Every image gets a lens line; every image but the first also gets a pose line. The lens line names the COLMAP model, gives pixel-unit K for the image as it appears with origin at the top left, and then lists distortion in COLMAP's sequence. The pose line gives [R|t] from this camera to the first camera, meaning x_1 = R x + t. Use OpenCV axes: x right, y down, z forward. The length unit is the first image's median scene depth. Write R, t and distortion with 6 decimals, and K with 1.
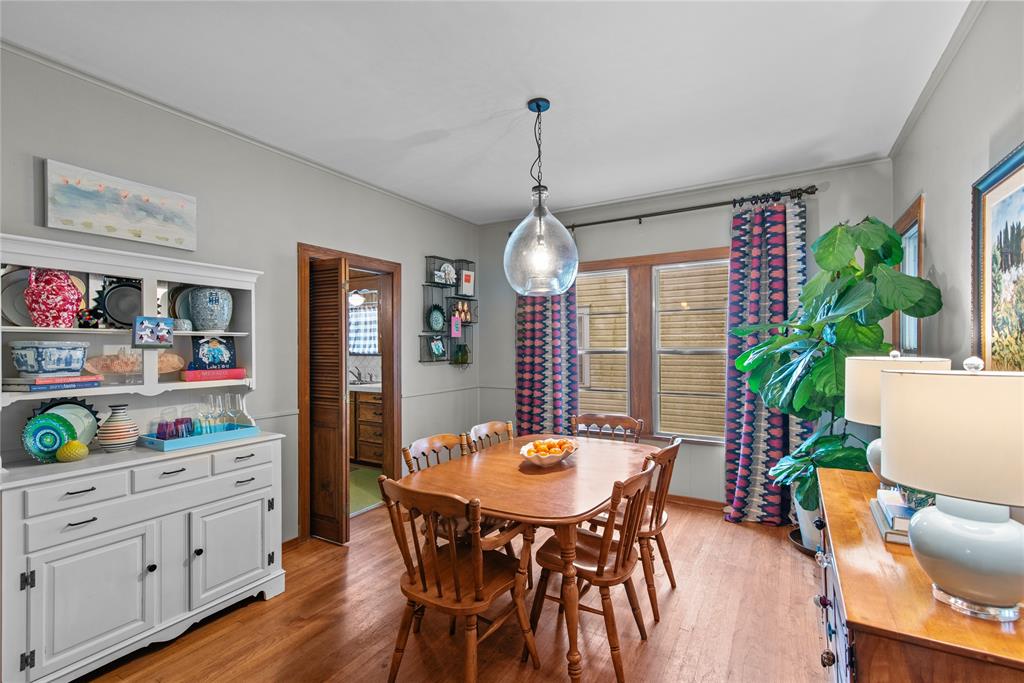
lens RADIAL K [[460.5, 0, 504.1], [0, 460.5, 344.9], [0, 0, 1]] dist [0.000466, 0.000003]
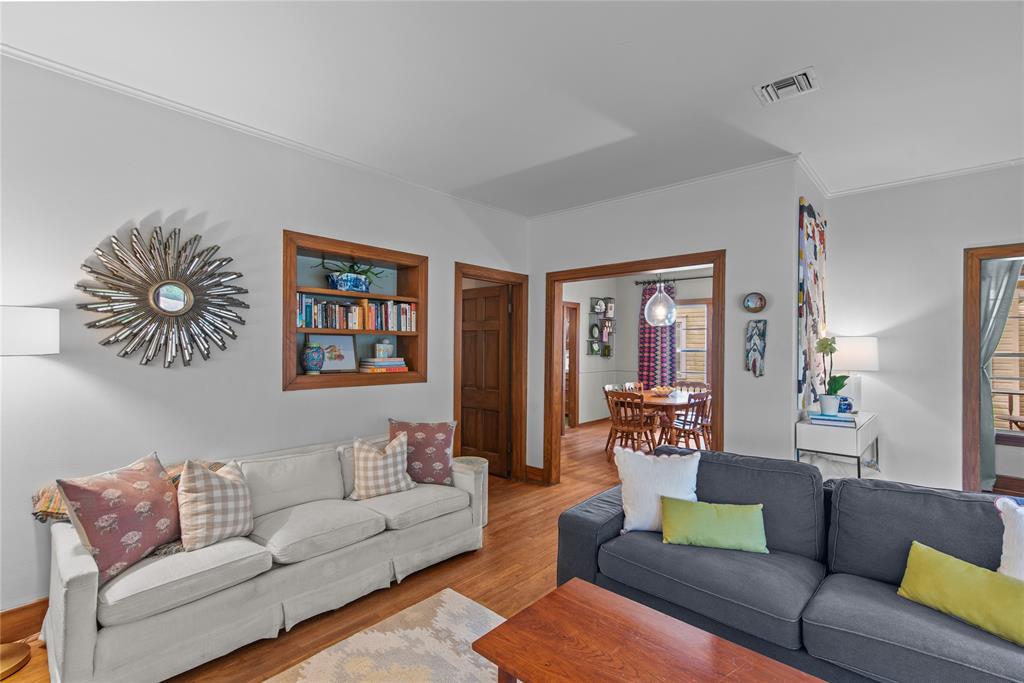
lens RADIAL K [[460.5, 0, 506.9], [0, 460.5, 342.8], [0, 0, 1]] dist [0.000466, 0.000003]
pose [[0.981274, 0.009397, -0.192387, -0.135205], [-0.010731, 0.999925, -0.005894, 0.003411], [0.192317, 0.007848, 0.981301, -0.844283]]
